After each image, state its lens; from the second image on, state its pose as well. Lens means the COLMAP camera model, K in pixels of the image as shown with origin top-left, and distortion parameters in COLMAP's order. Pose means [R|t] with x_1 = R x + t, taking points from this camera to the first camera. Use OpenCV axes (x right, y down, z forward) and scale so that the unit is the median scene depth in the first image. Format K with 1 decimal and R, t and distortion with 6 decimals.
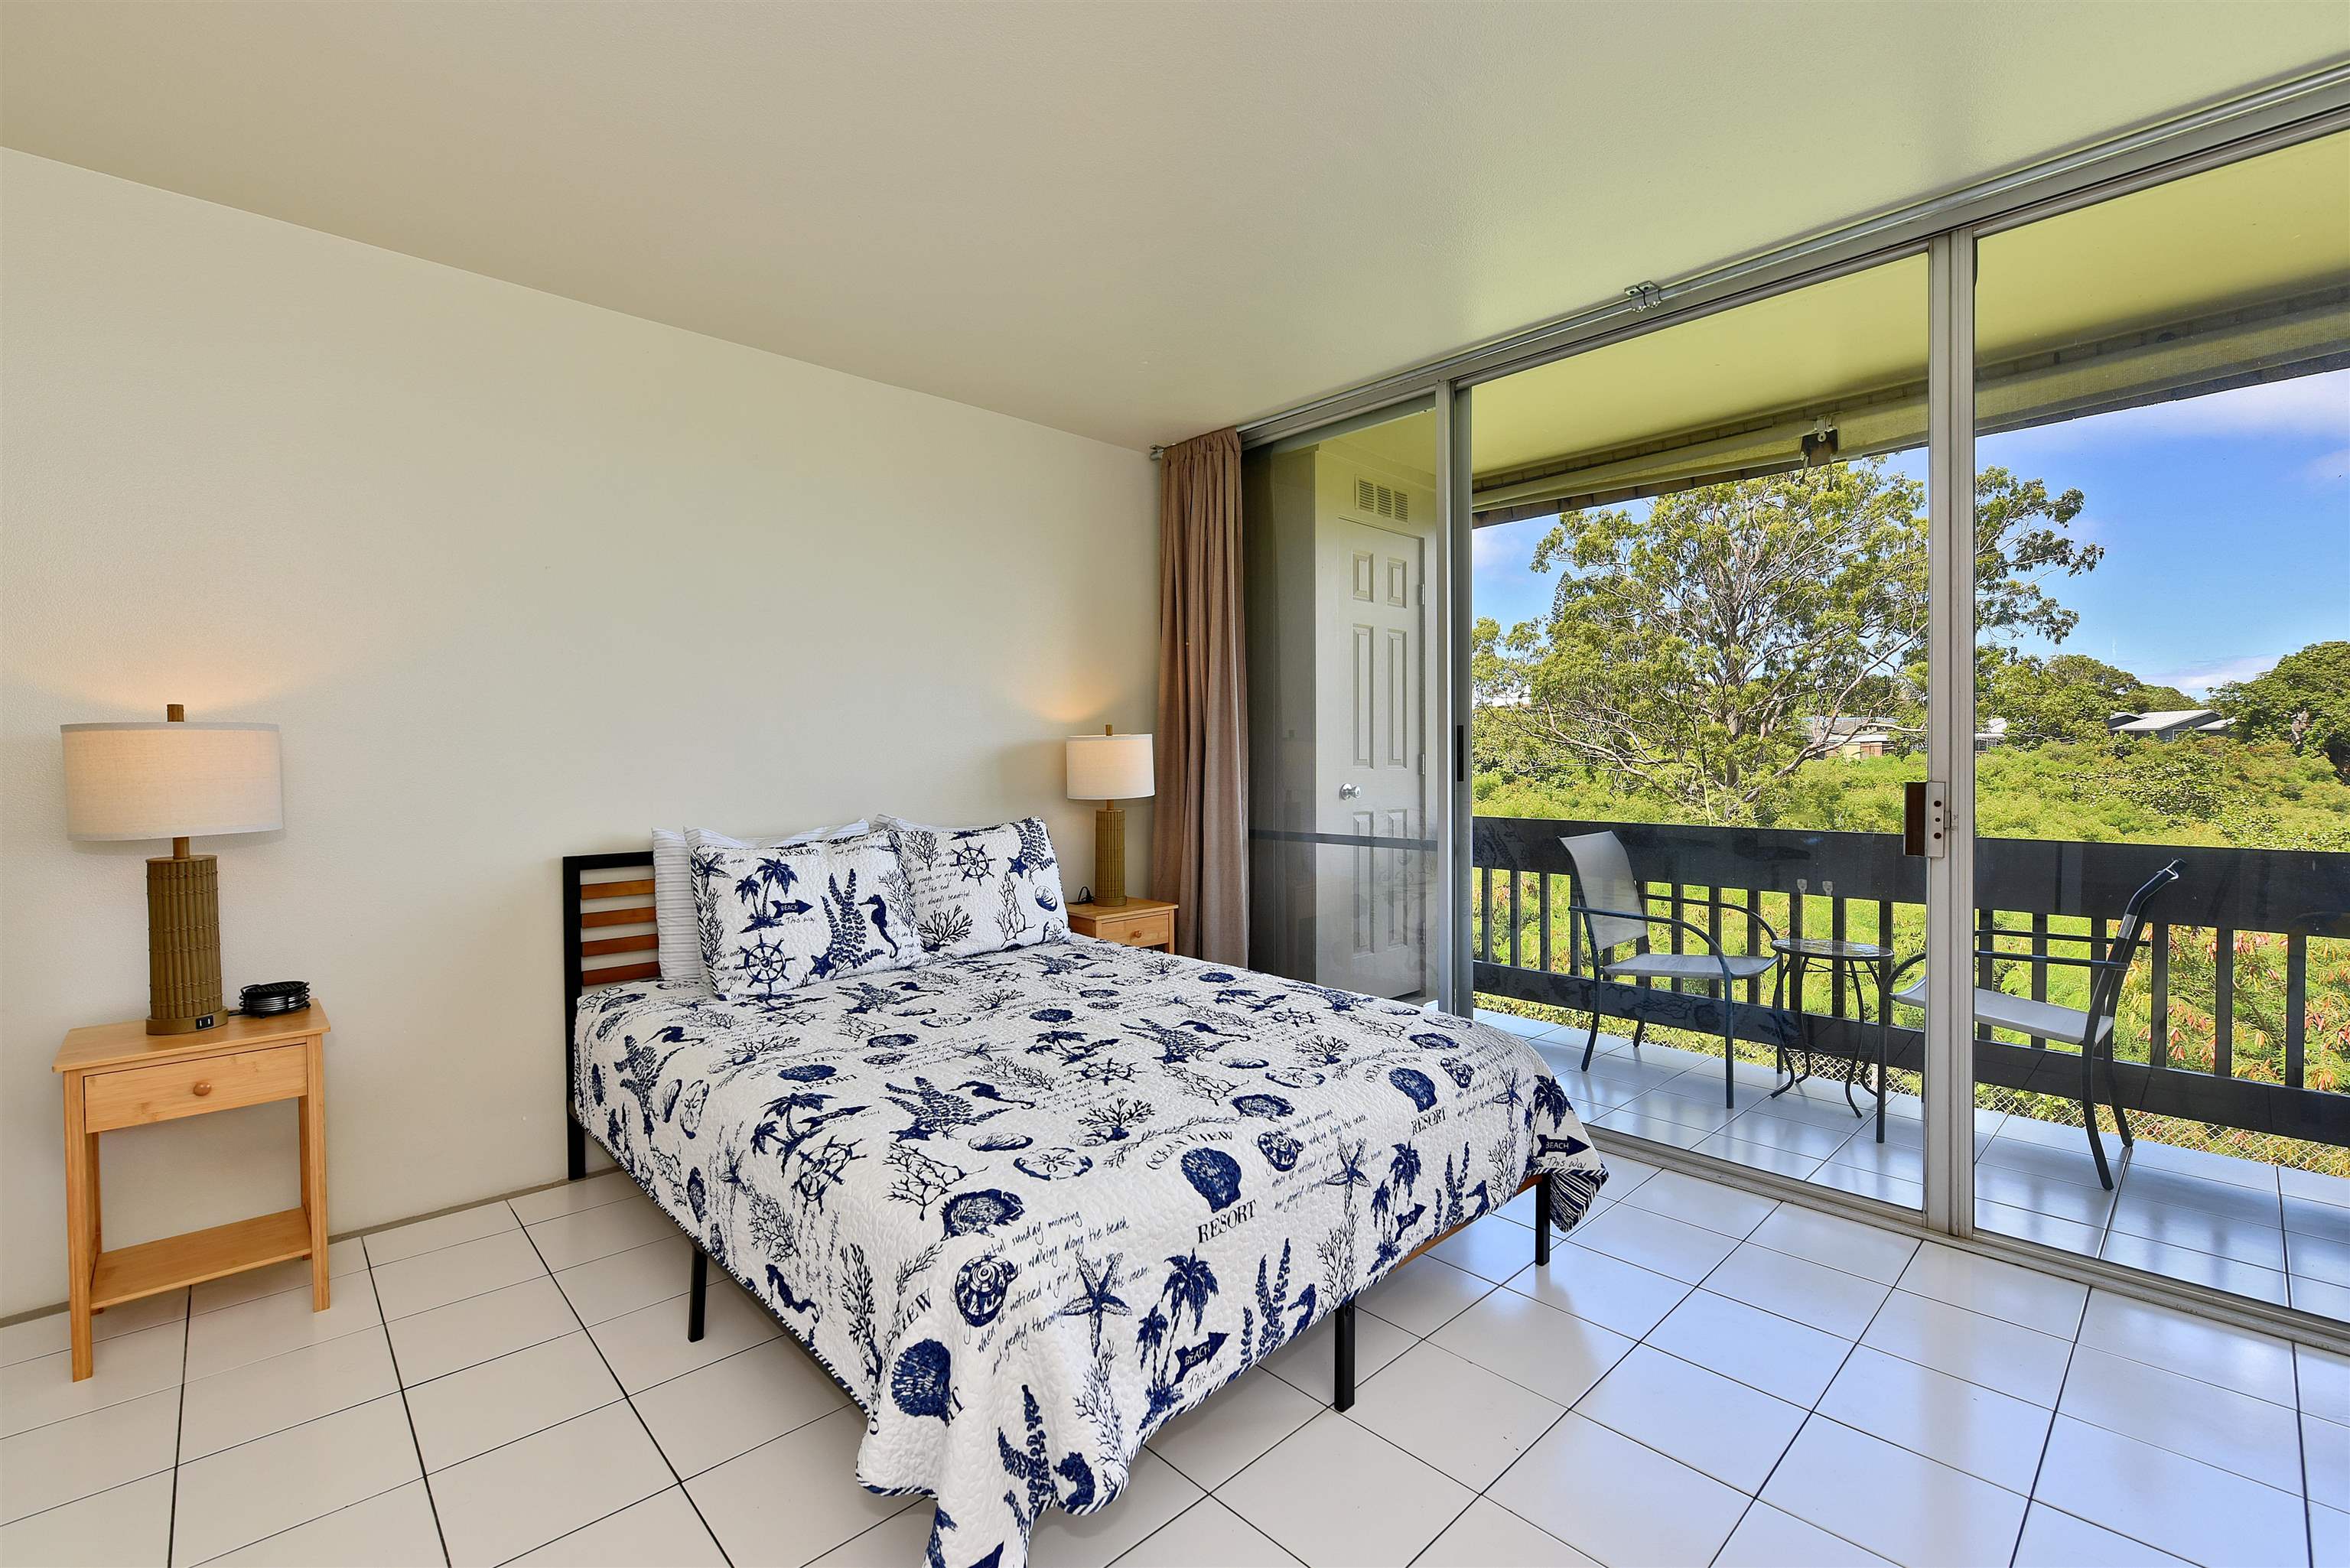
lens RADIAL K [[1010.5, 0, 1131.9], [0, 1010.5, 766.4], [0, 0, 1]] dist [-0.011330, 0.001226]
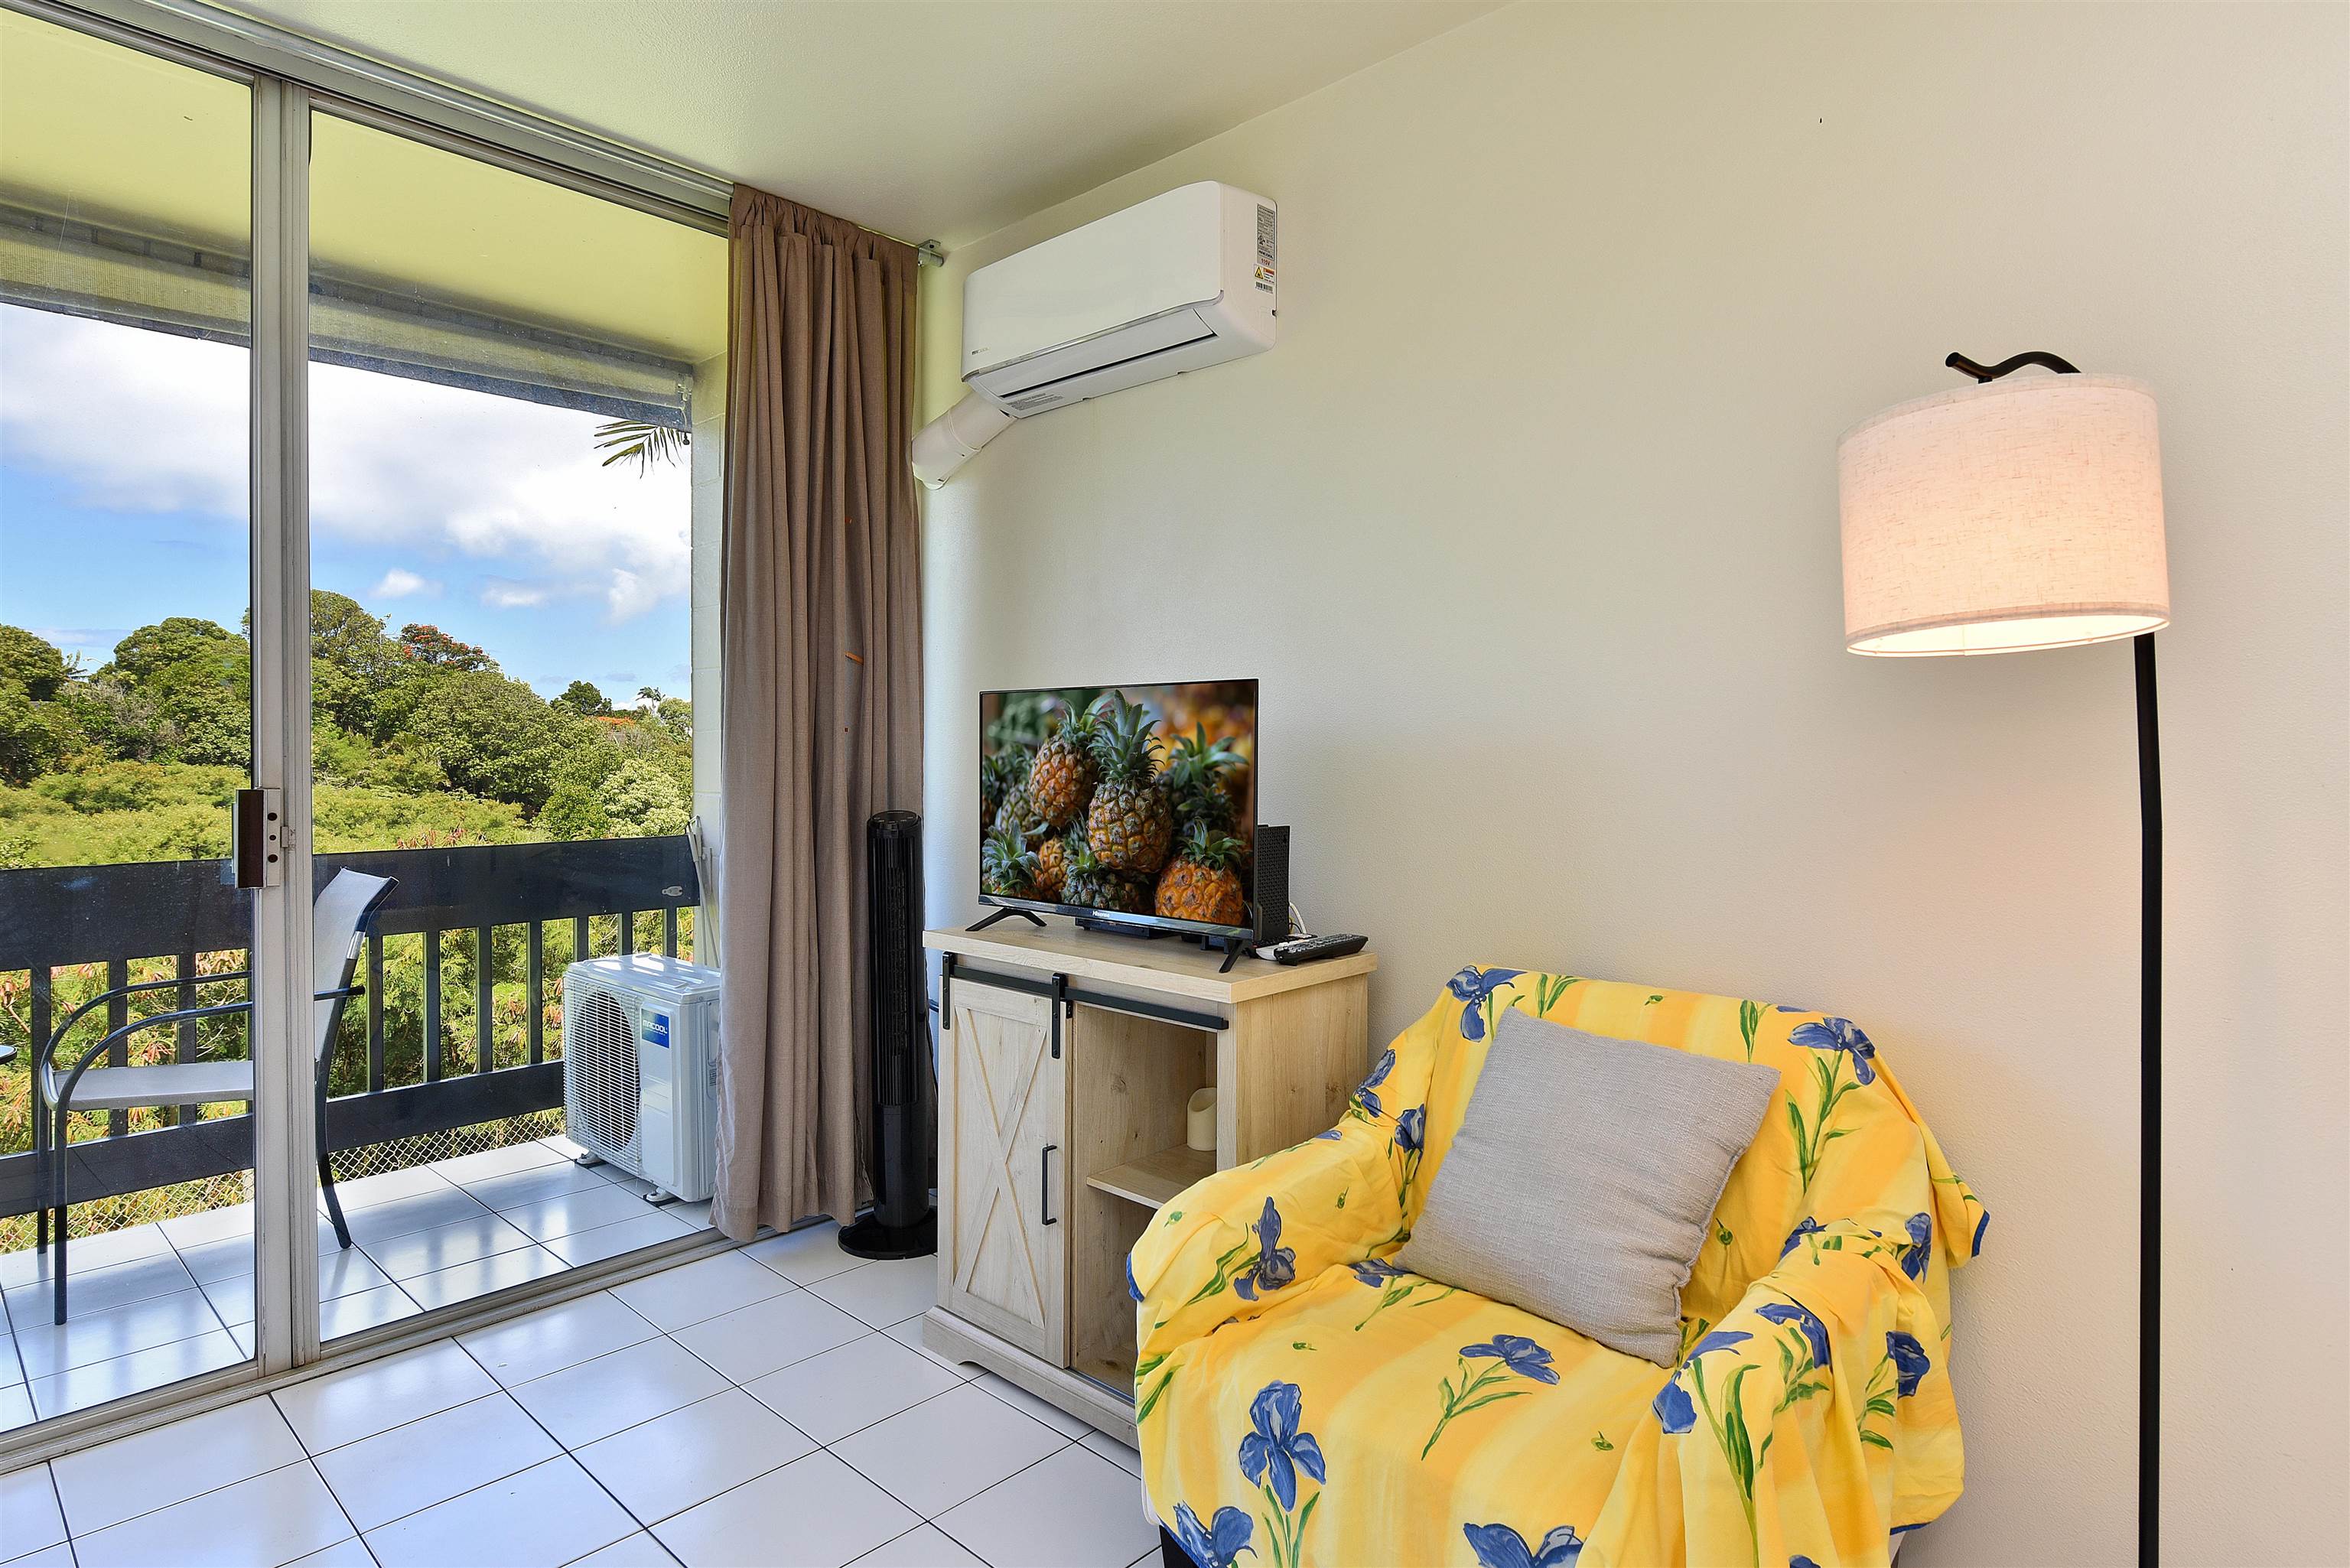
lens RADIAL K [[1234.5, 0, 1283.6], [0, 1234.5, 774.1], [0, 0, 1]] dist [-0.001146, -0.004858]
pose [[-0.123119, -0.013175, 0.992304, -0.179903], [0.006651, 0.999878, 0.014101, -0.003163], [-0.992370, 0.008336, -0.123017, 0.271747]]
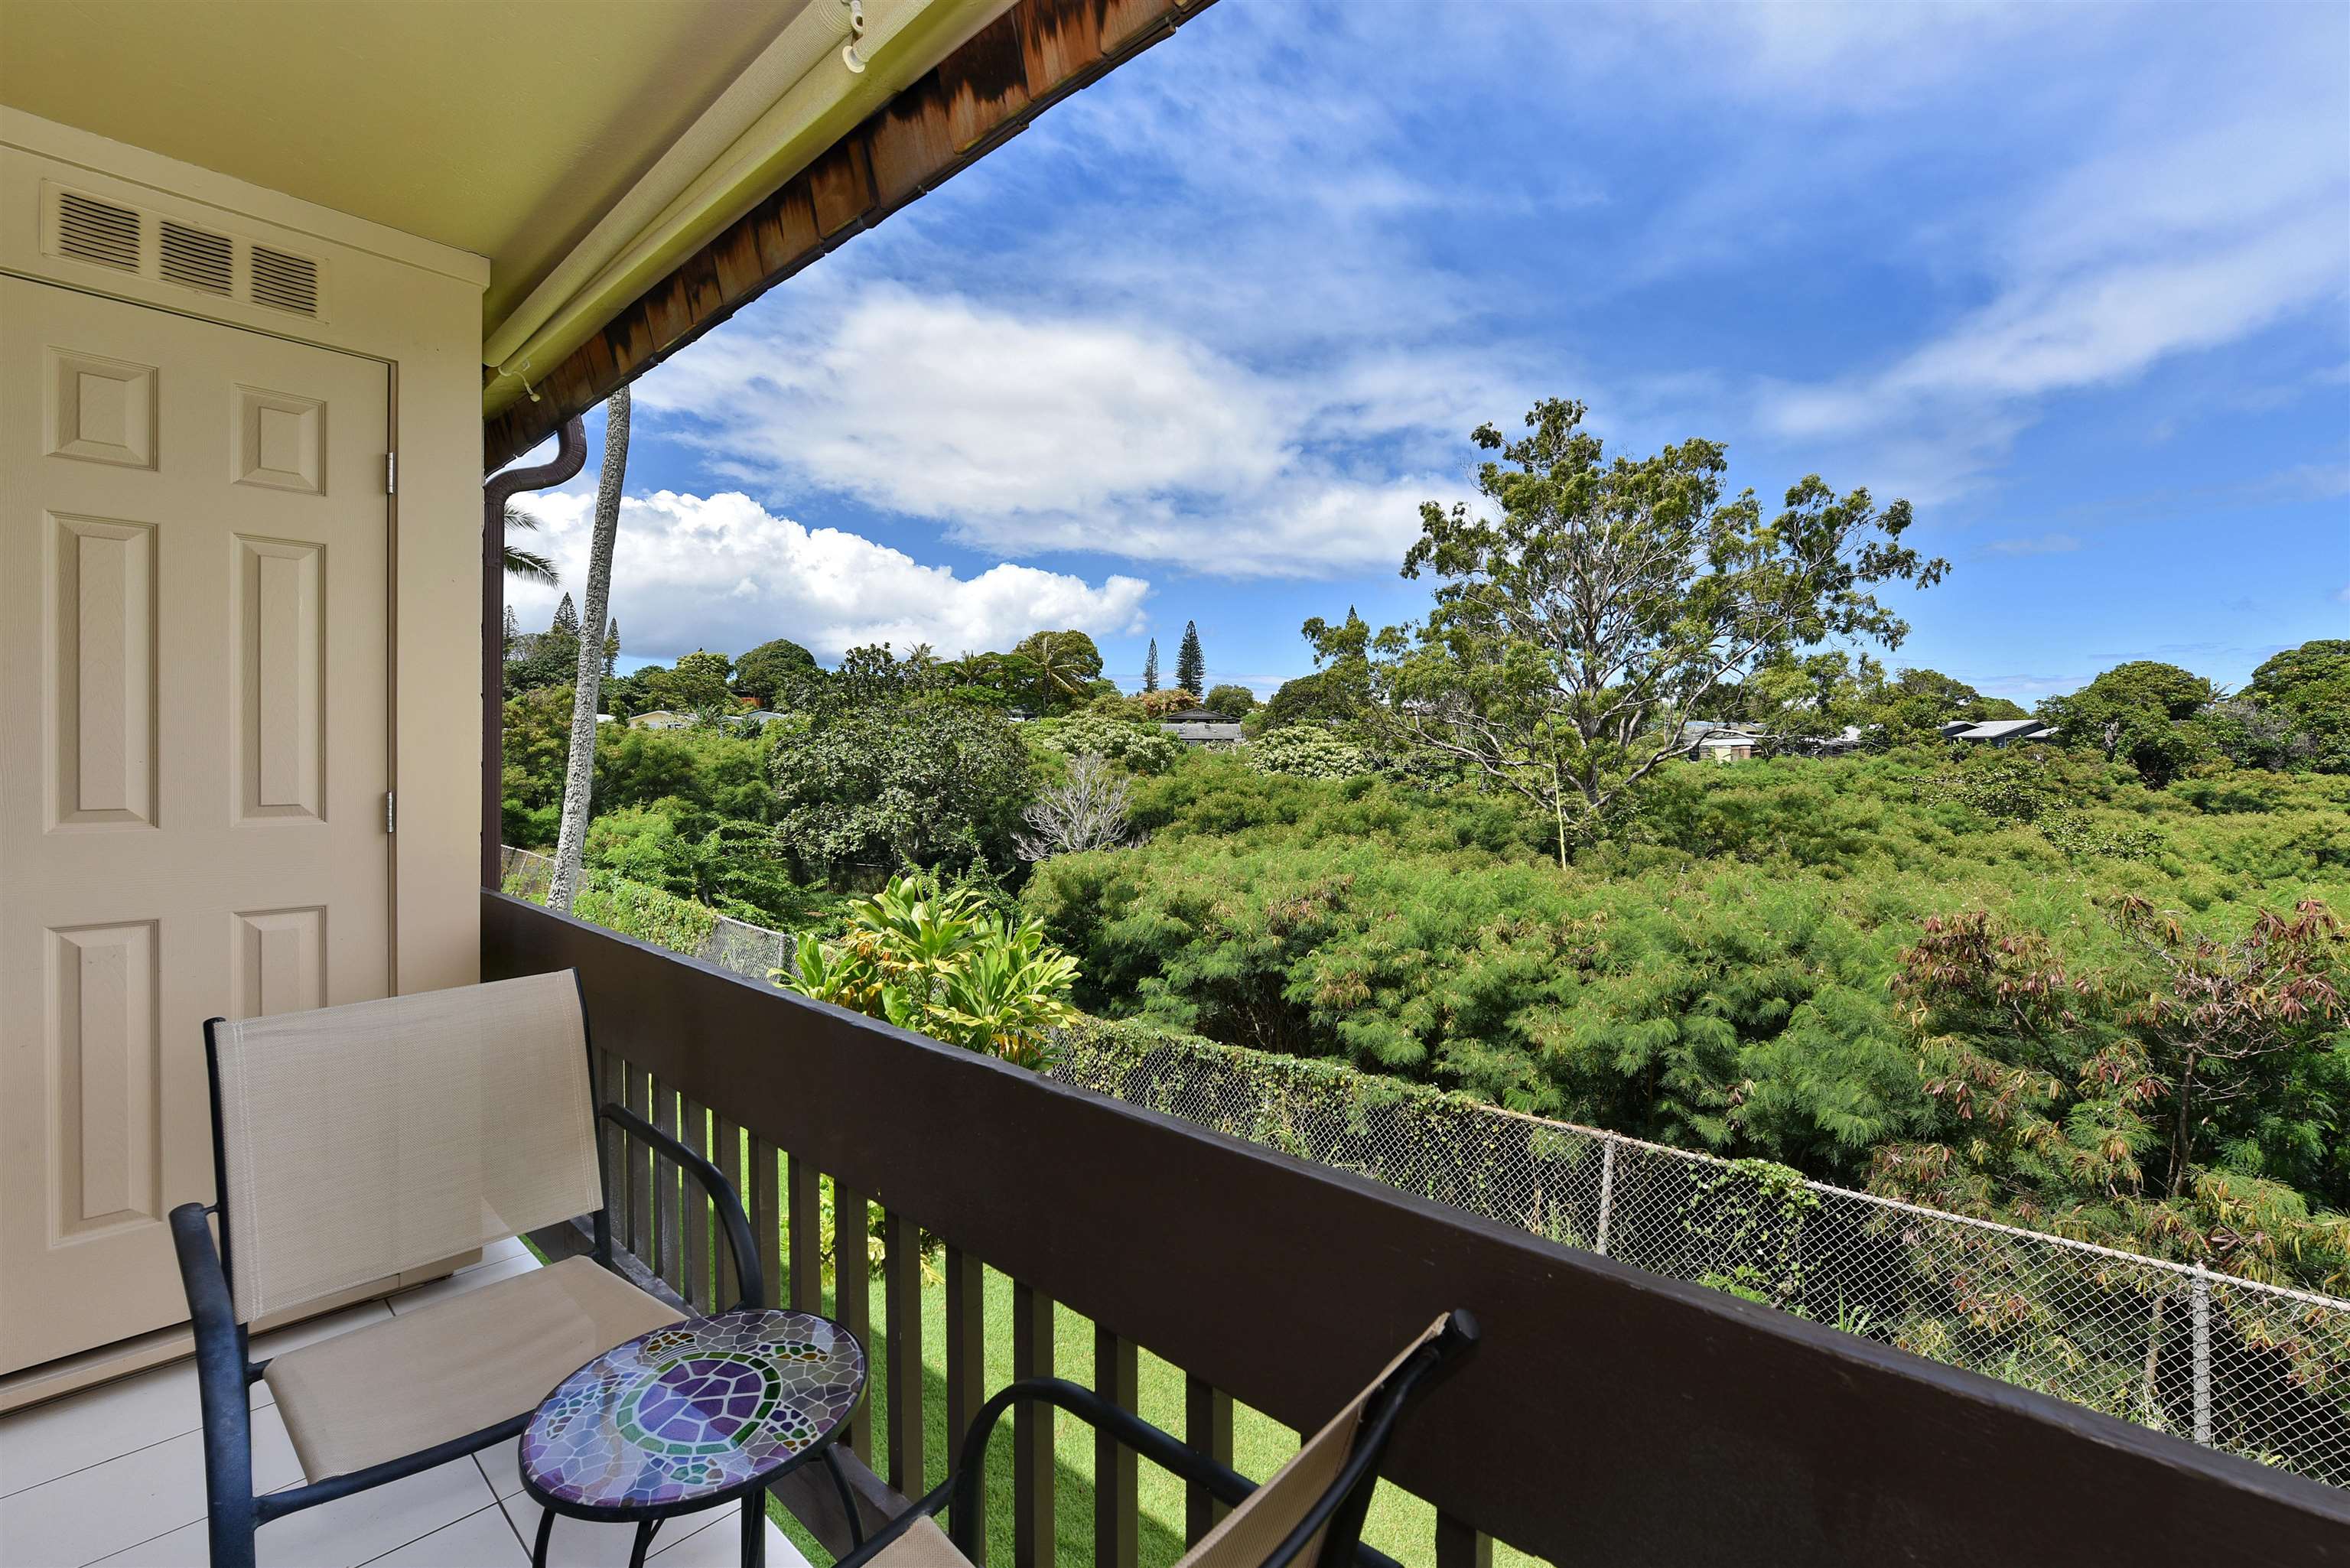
lens RADIAL K [[975.9, 0, 1163.4], [0, 975.9, 758.9], [0, 0, 1]] dist [-0.003027, 0.000100]
pose [[0.995805, 0.009558, 0.090996, 0.922148], [-0.009316, 0.999952, -0.003082, -0.039571], [-0.091021, 0.002221, 0.995846, 0.728834]]
